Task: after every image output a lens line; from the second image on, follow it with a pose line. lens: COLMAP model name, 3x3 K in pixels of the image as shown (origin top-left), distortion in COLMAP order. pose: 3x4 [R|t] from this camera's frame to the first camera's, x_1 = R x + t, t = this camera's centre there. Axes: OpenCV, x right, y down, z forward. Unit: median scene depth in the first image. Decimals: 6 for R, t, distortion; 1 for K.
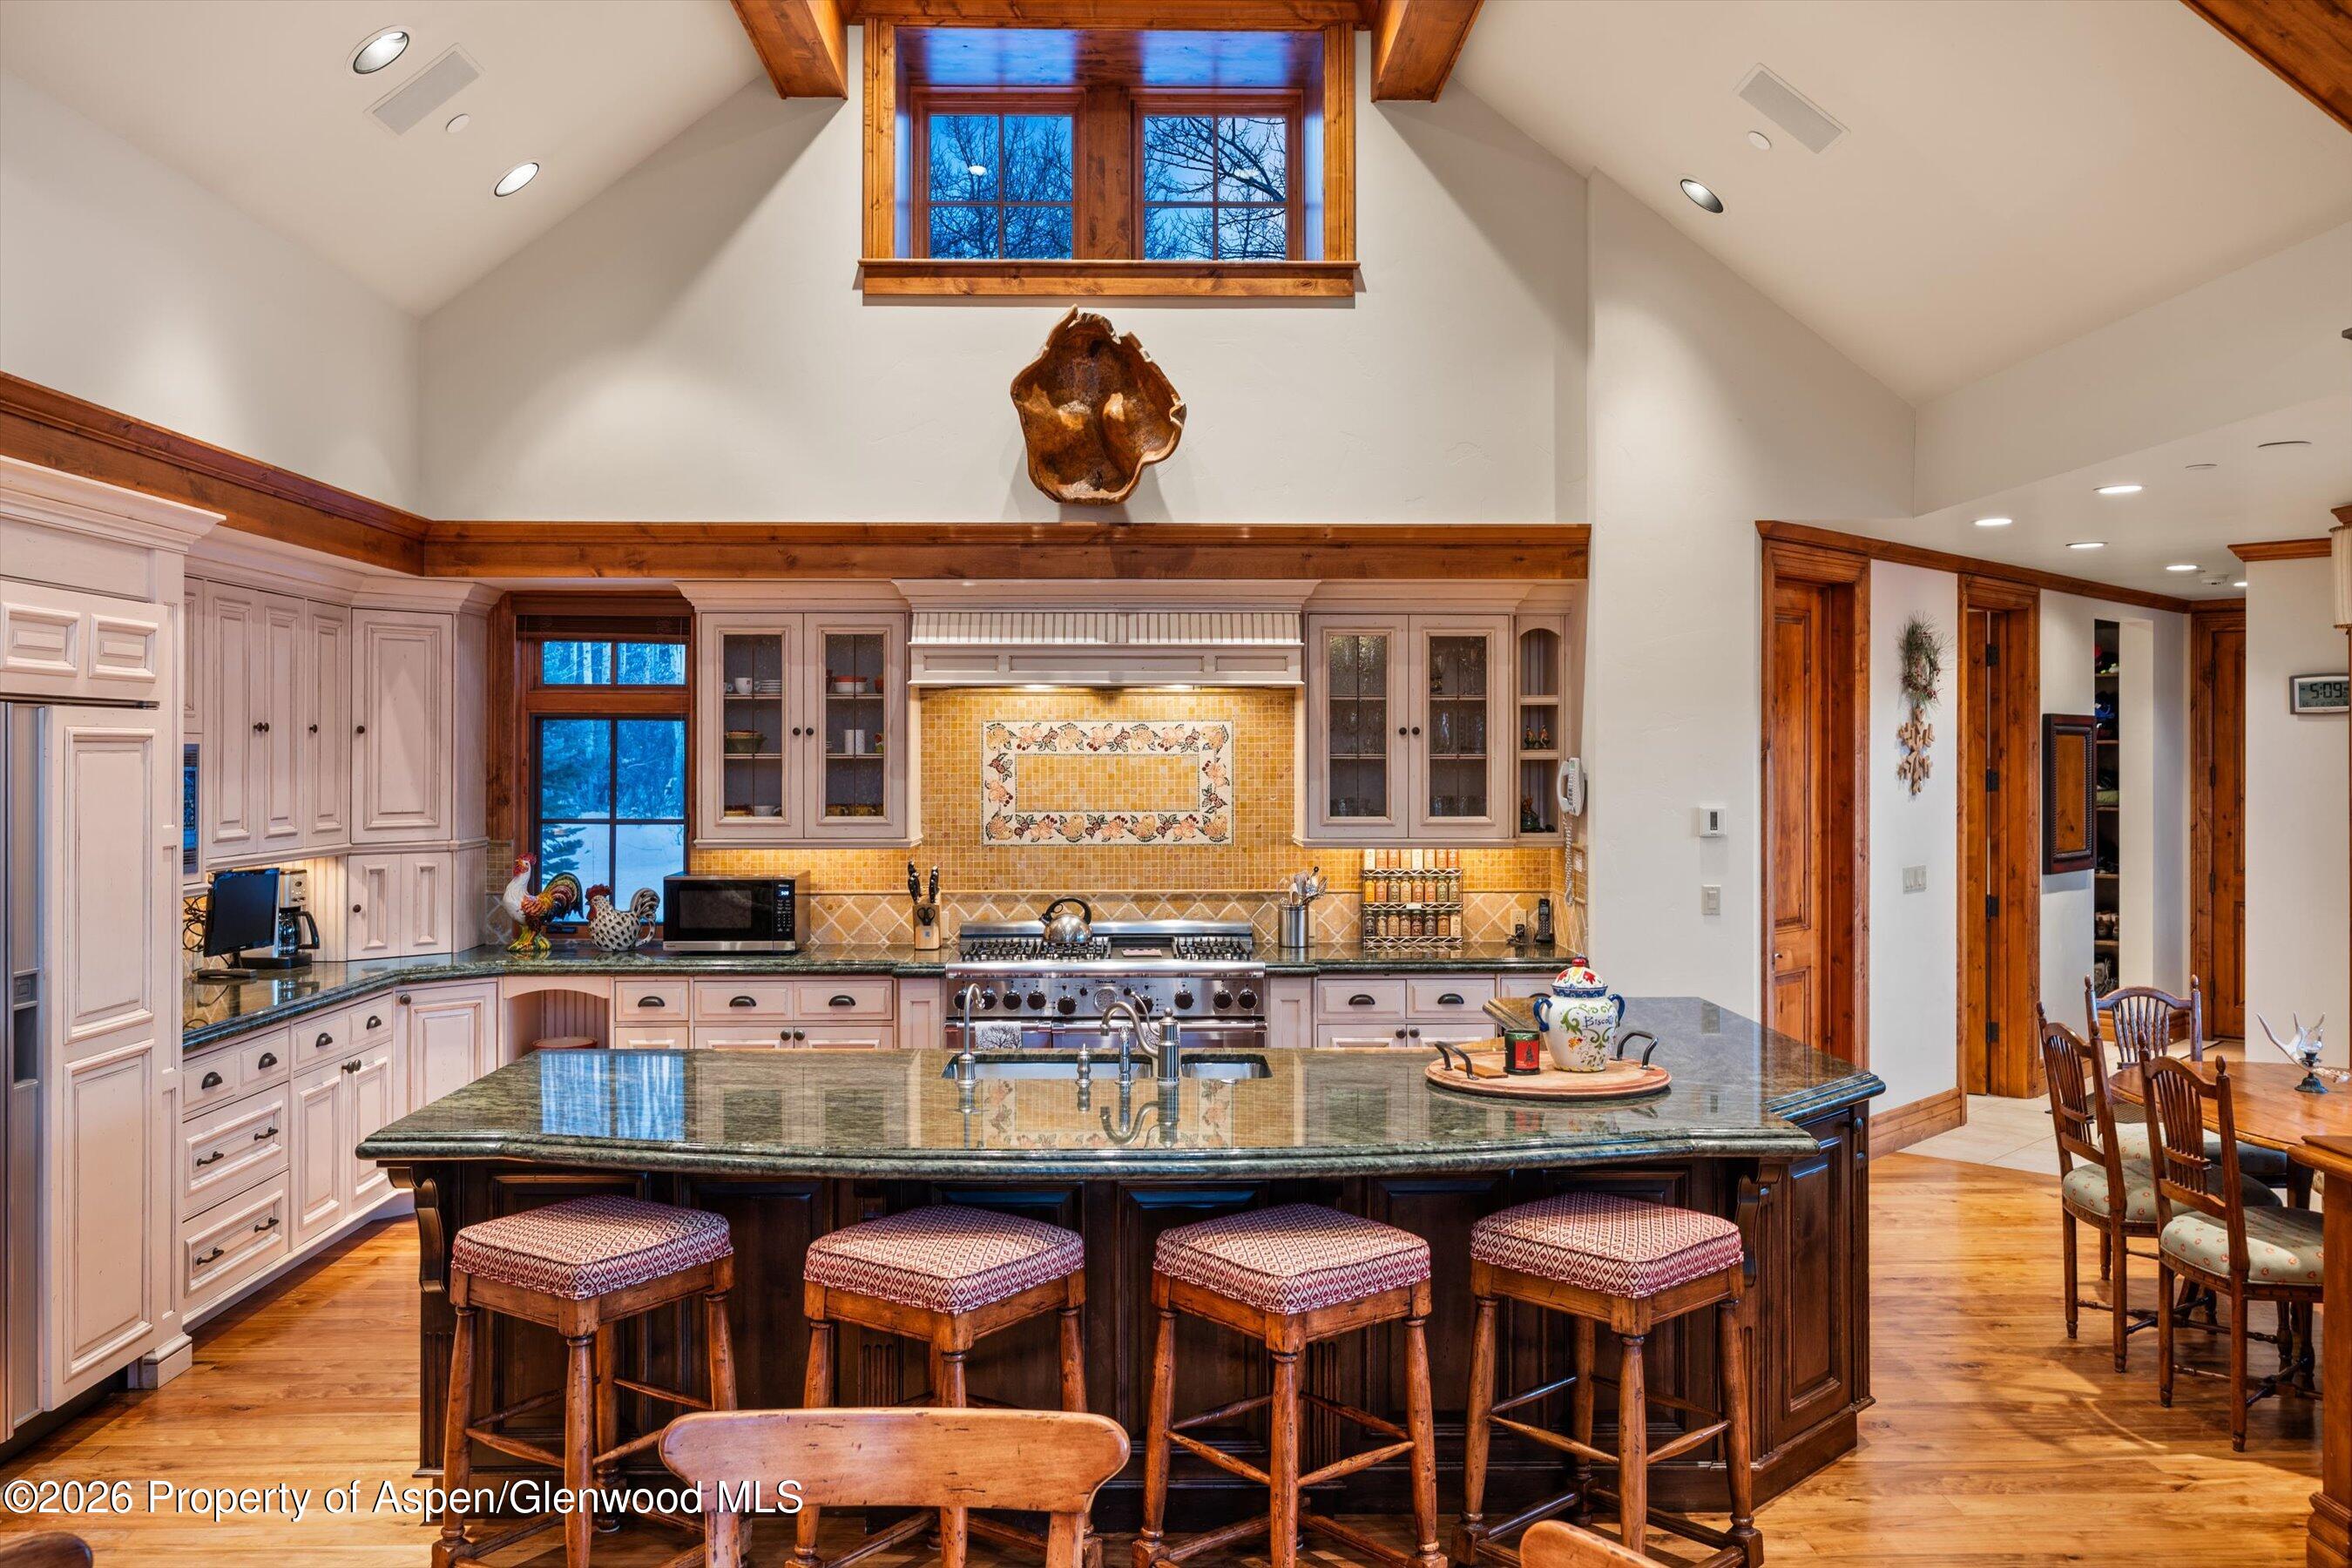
lens RADIAL K [[1837.1, 0, 1177.8], [0, 1837.1, 760.6], [0, 0, 1]] dist [-0.017492, -0.002539]
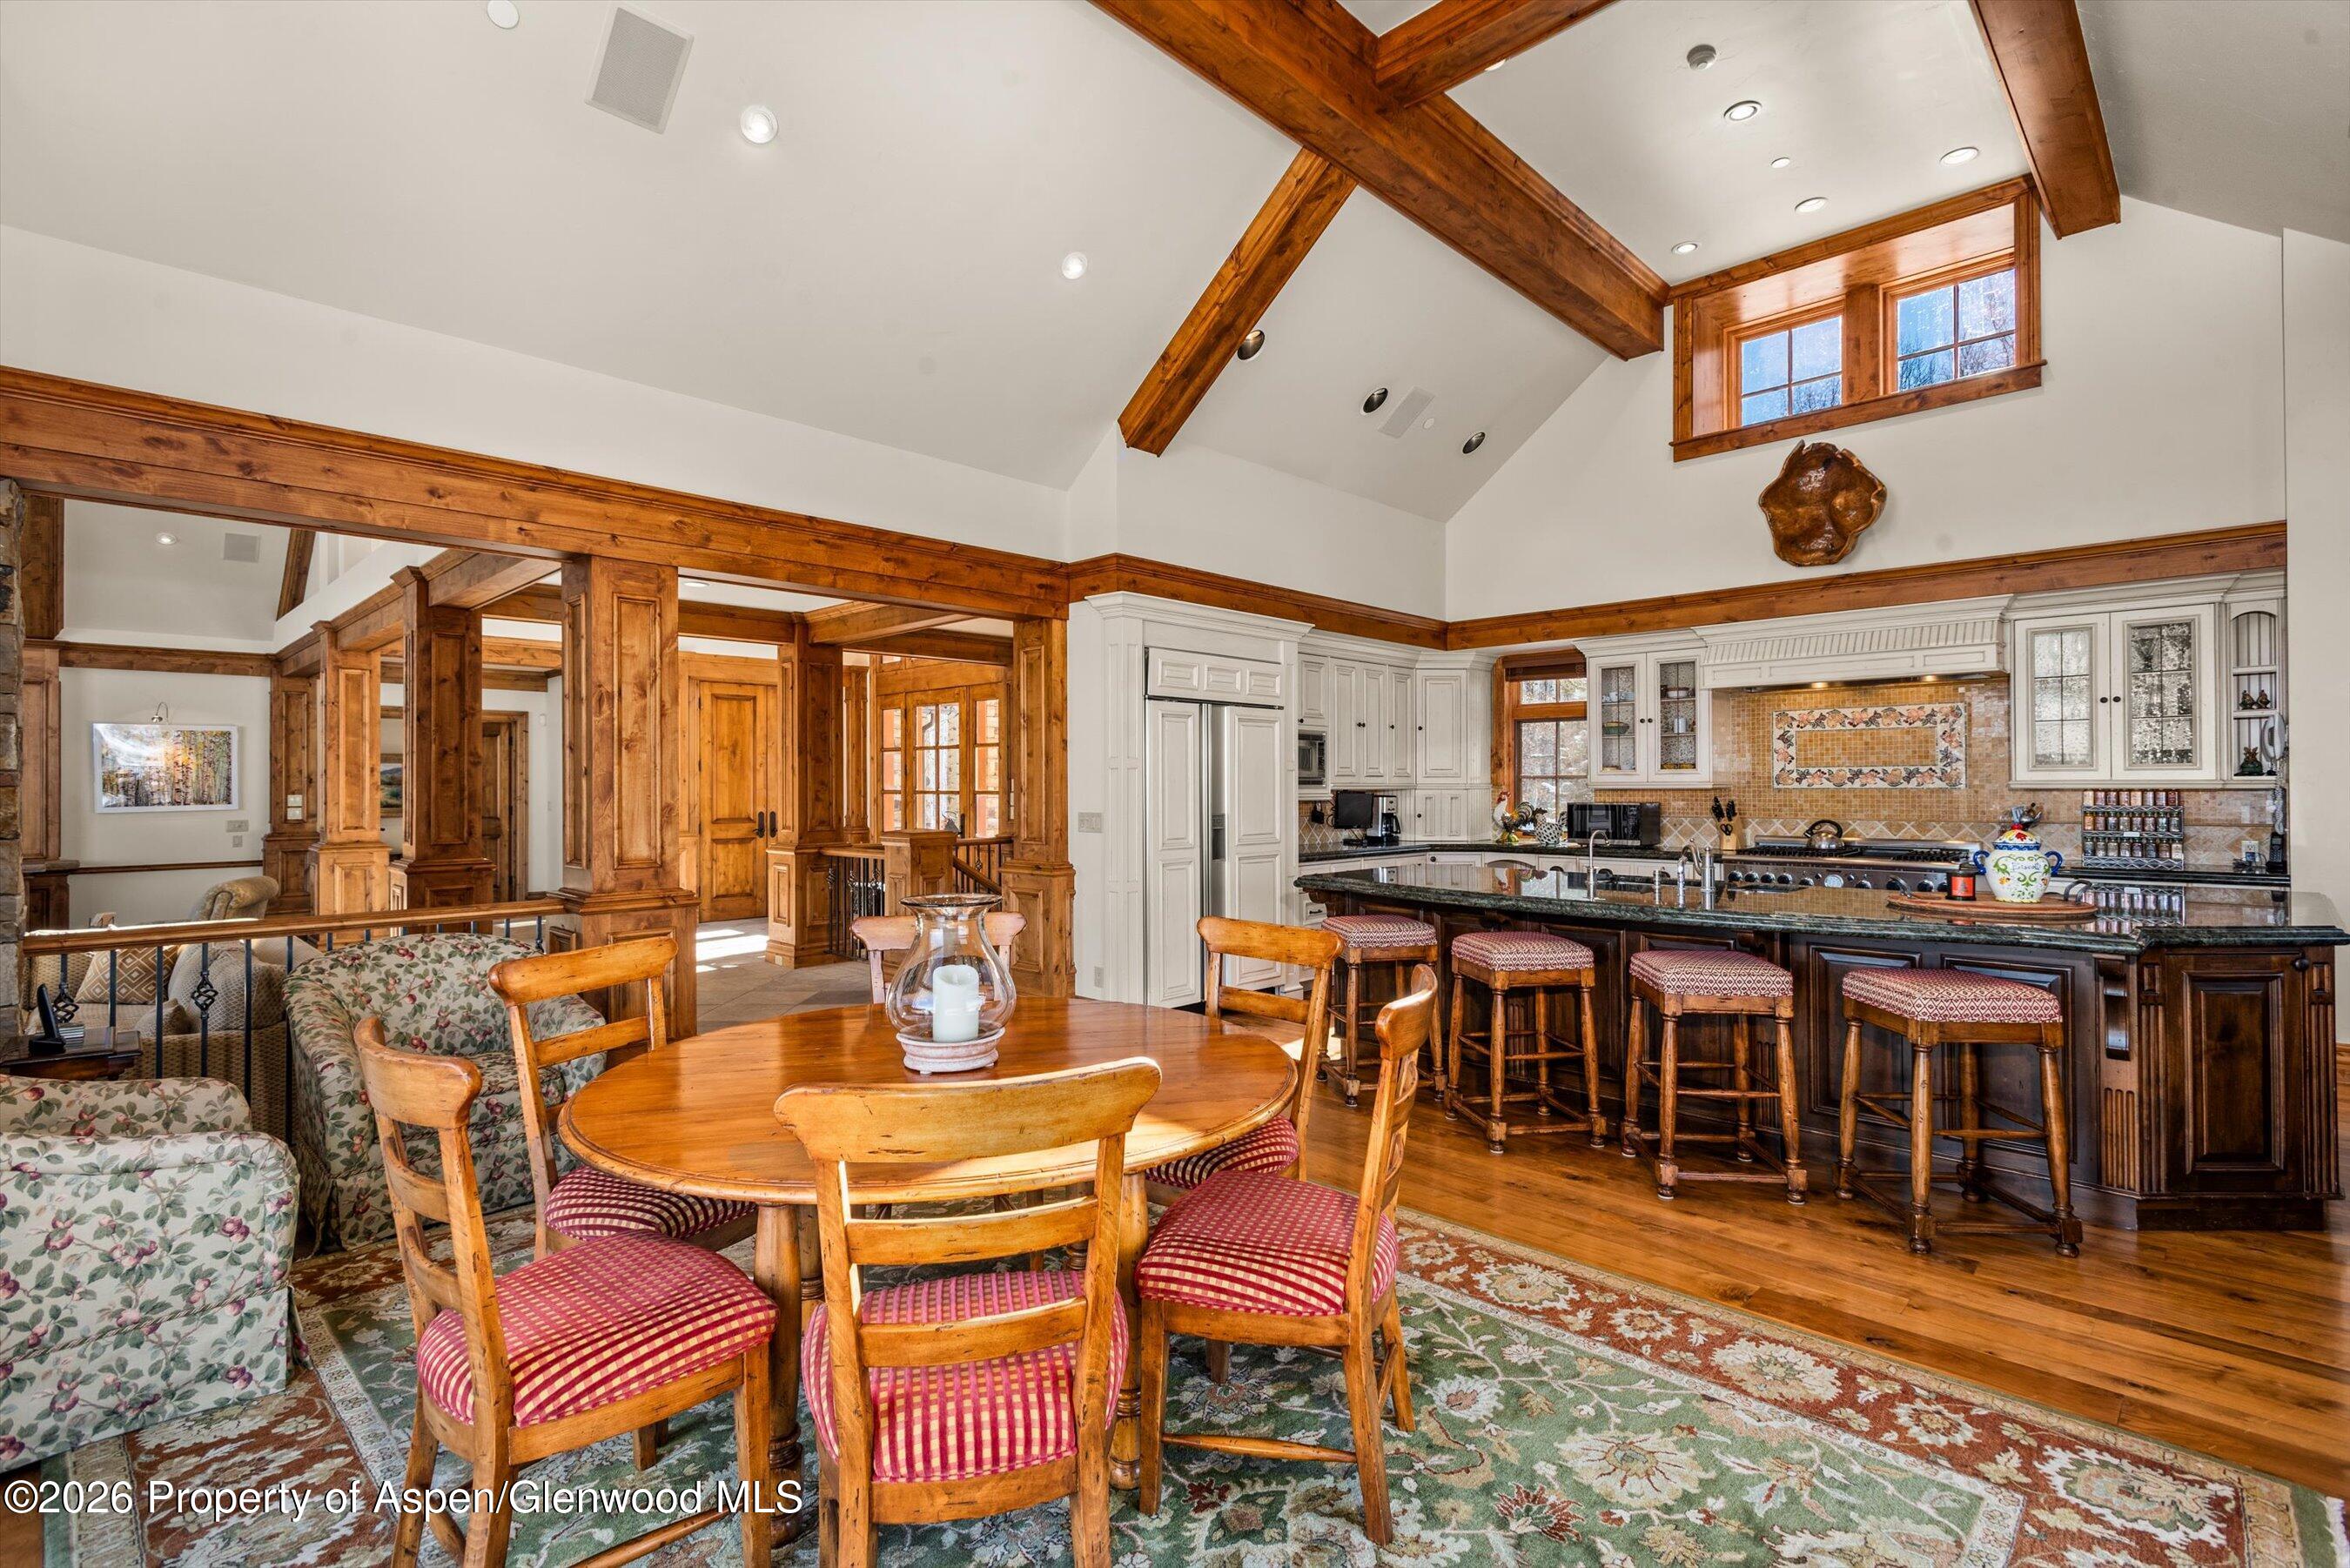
lens RADIAL K [[1077.8, 0, 1174.1], [0, 1077.8, 779.7], [0, 0, 1]] dist [0.006031, -0.002130]
pose [[0.694792, -0.006902, -0.719178, 0.207822], [0.001658, 0.999967, -0.007996, 0.044880], [0.719209, 0.004363, 0.694780, -0.029908]]
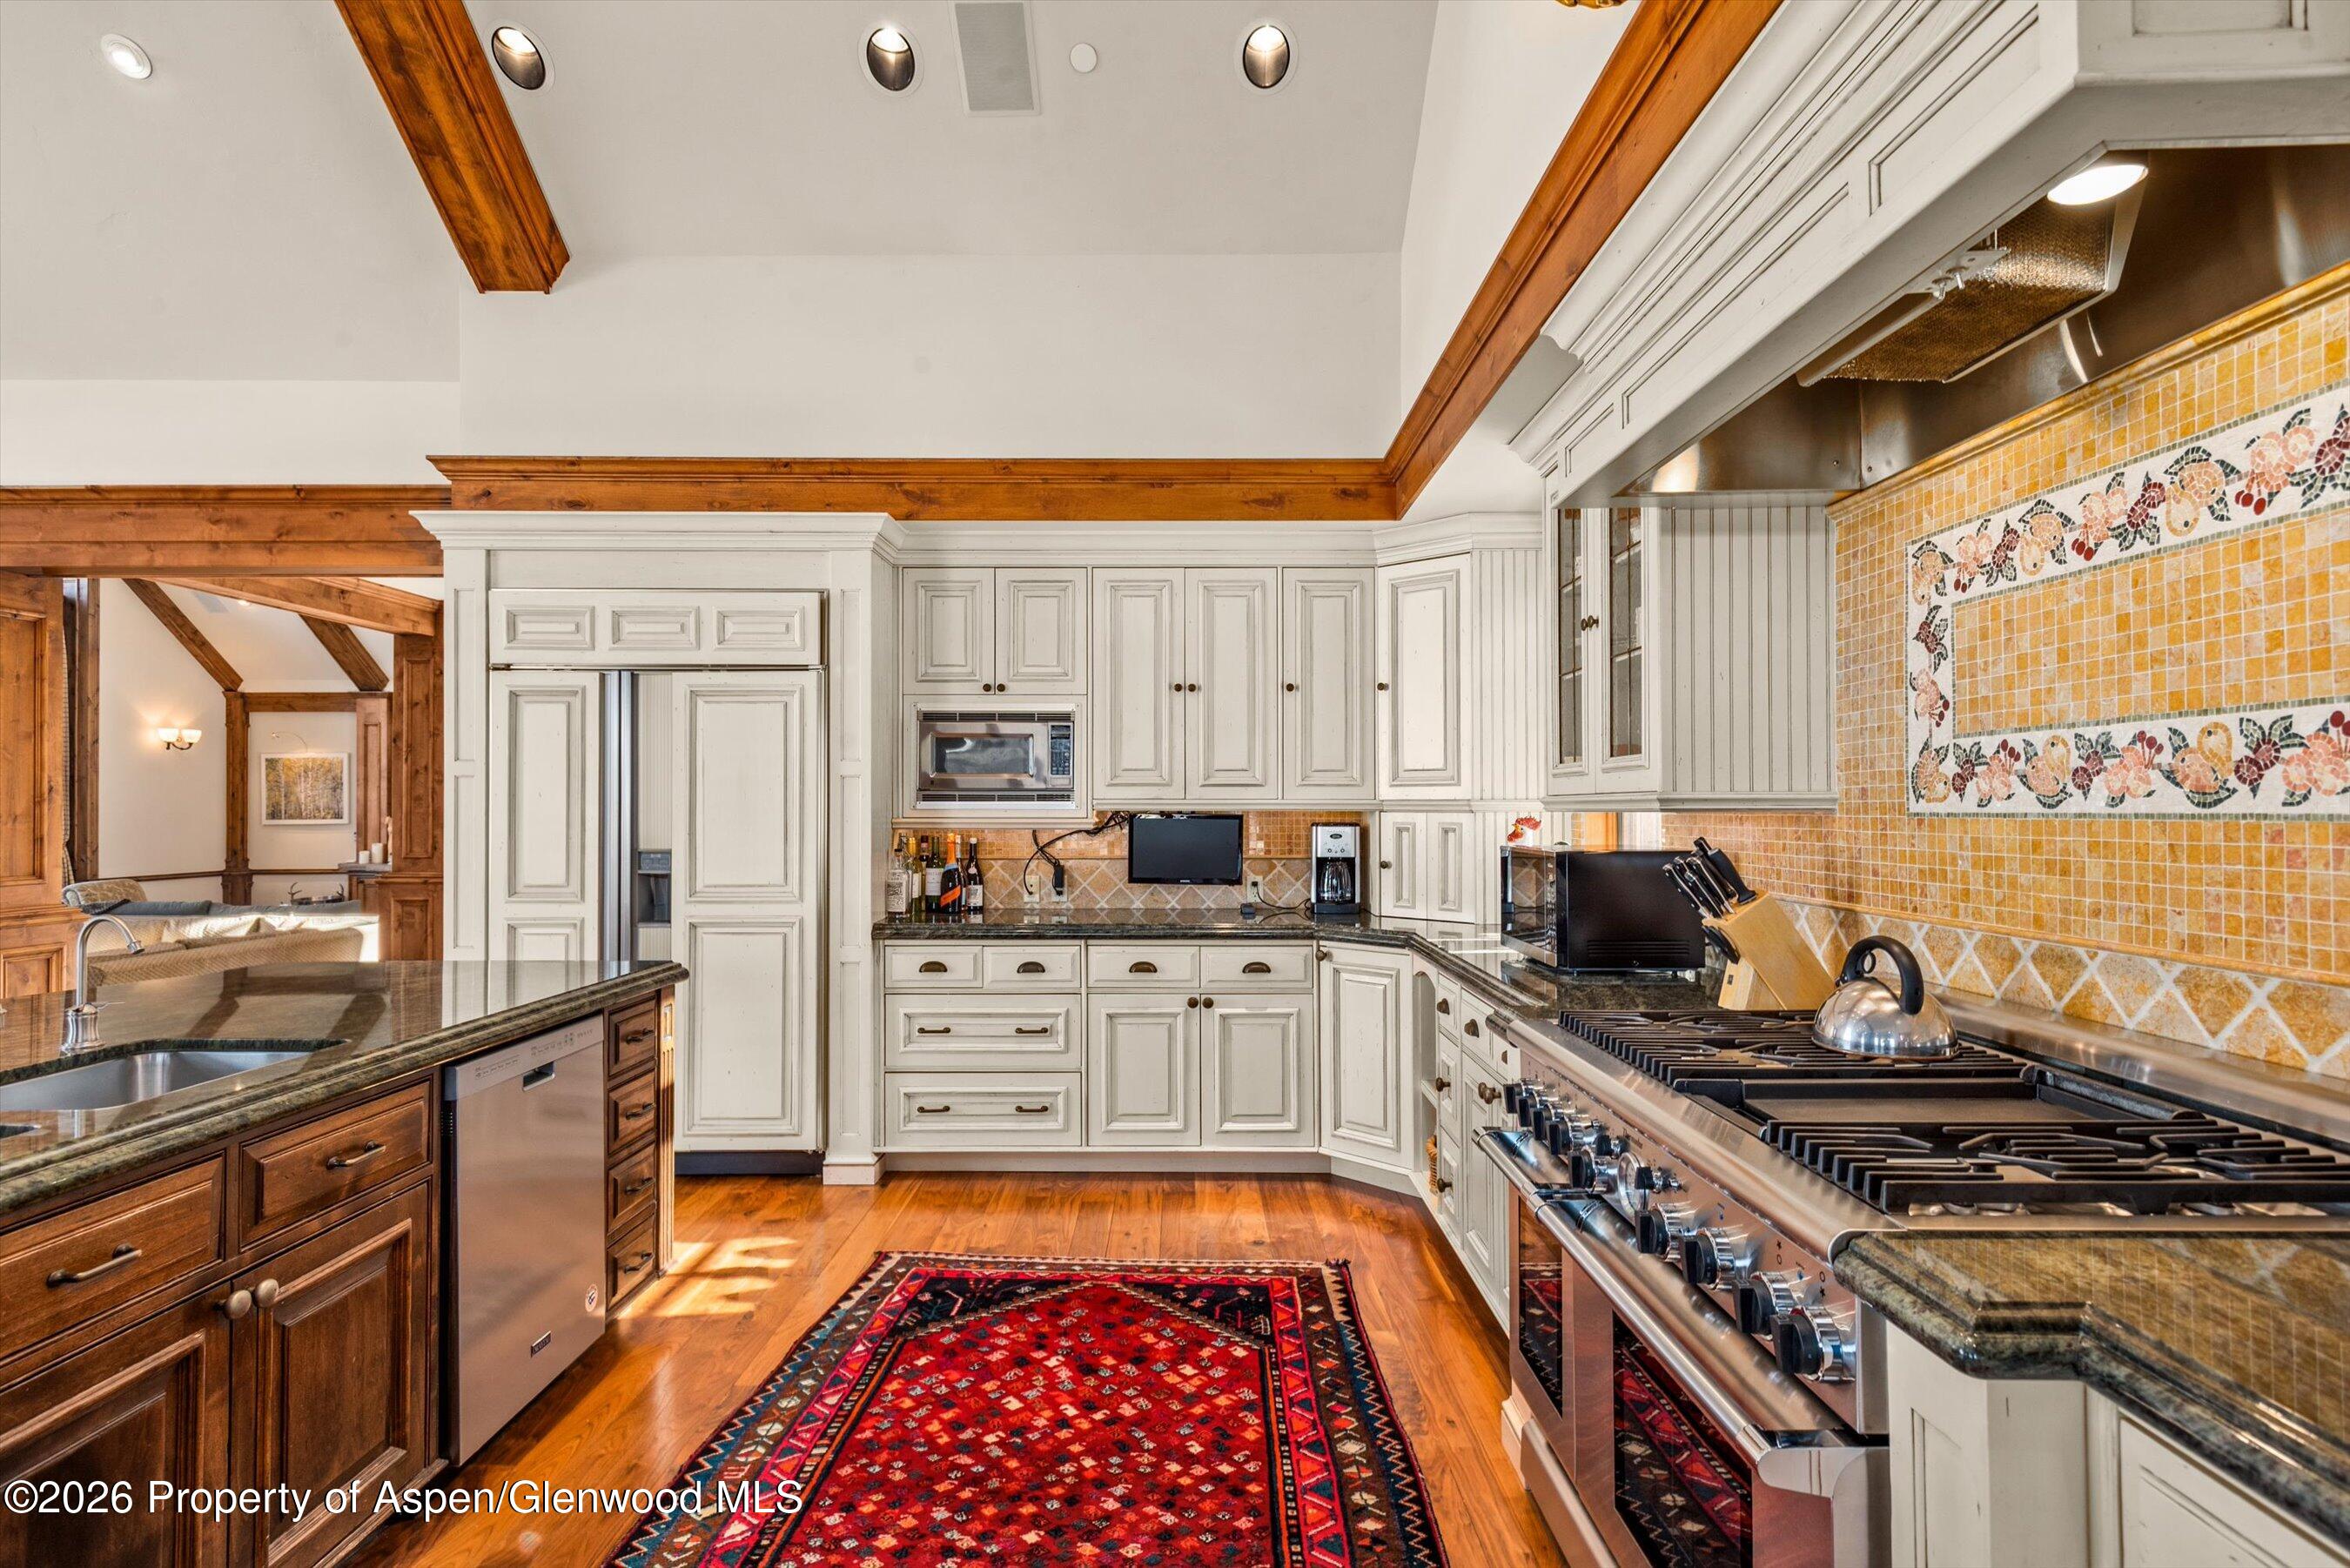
lens RADIAL K [[1238.4, 0, 1183.3], [0, 1238.4, 788.7], [0, 0, 1]] dist [0.014594, -0.000998]
pose [[-0.032007, -0.014923, -0.999376, 0.209182], [-0.001089, 0.999888, -0.014896, 0.044512], [0.999487, 0.000611, -0.032019, 0.829092]]
